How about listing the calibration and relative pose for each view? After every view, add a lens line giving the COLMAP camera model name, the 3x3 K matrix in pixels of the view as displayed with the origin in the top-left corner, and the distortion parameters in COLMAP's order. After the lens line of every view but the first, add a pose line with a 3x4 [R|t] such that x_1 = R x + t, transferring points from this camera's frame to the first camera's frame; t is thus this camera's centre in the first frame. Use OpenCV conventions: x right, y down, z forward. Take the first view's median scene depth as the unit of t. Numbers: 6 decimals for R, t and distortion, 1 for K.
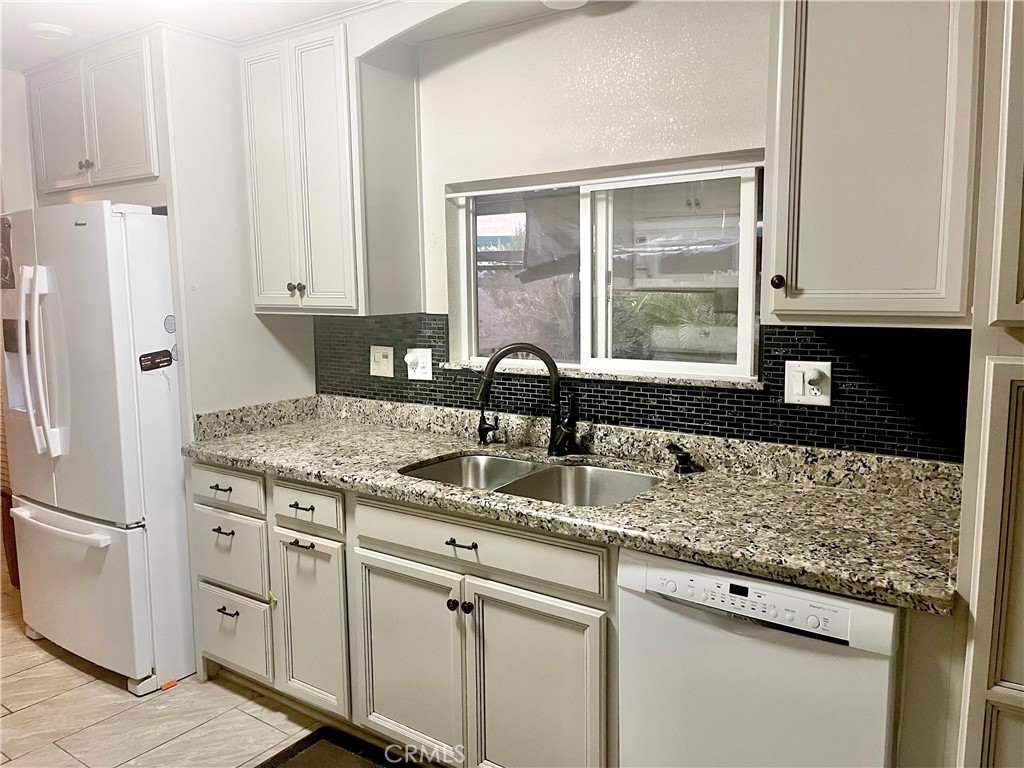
lens RADIAL K [[777.5, 0, 519.7], [0, 777.5, 377.9], [0, 0, 1]] dist [0.057844, -0.075049]
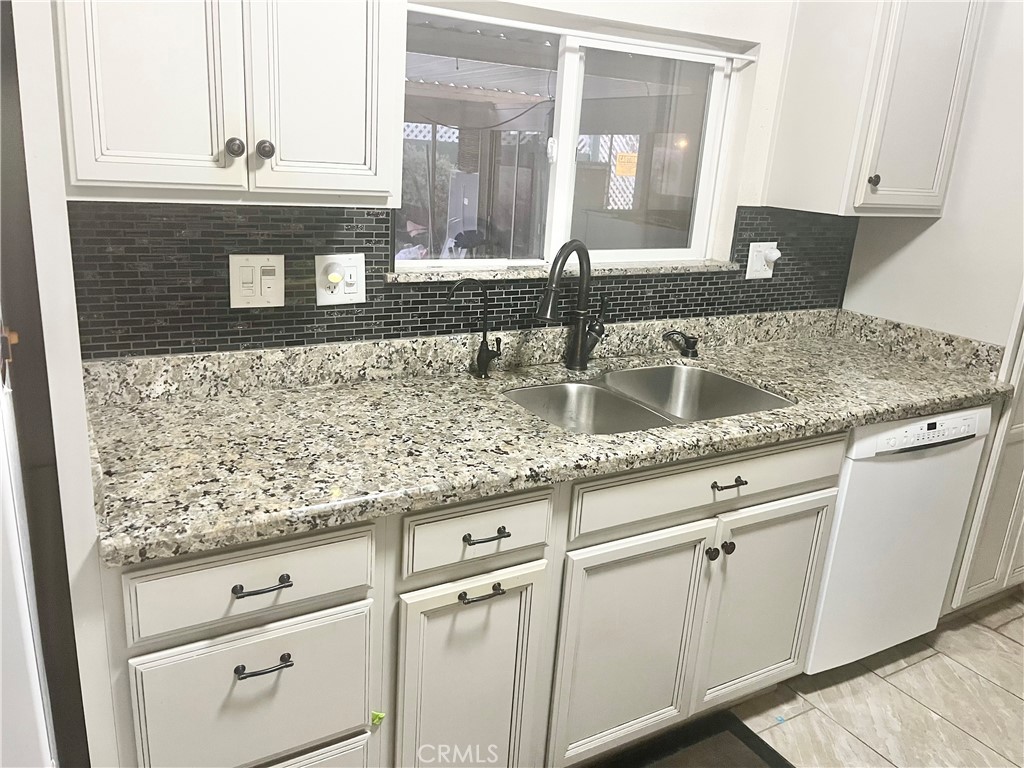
lens RADIAL K [[777.5, 0, 507.3], [0, 777.5, 383.3], [0, 0, 1]] dist [0.057844, -0.075049]
pose [[0.414502, -0.227602, 0.881127, -0.805080], [0.044152, 0.972110, 0.230334, -0.093781], [-0.908977, -0.056570, 0.412990, 0.762854]]
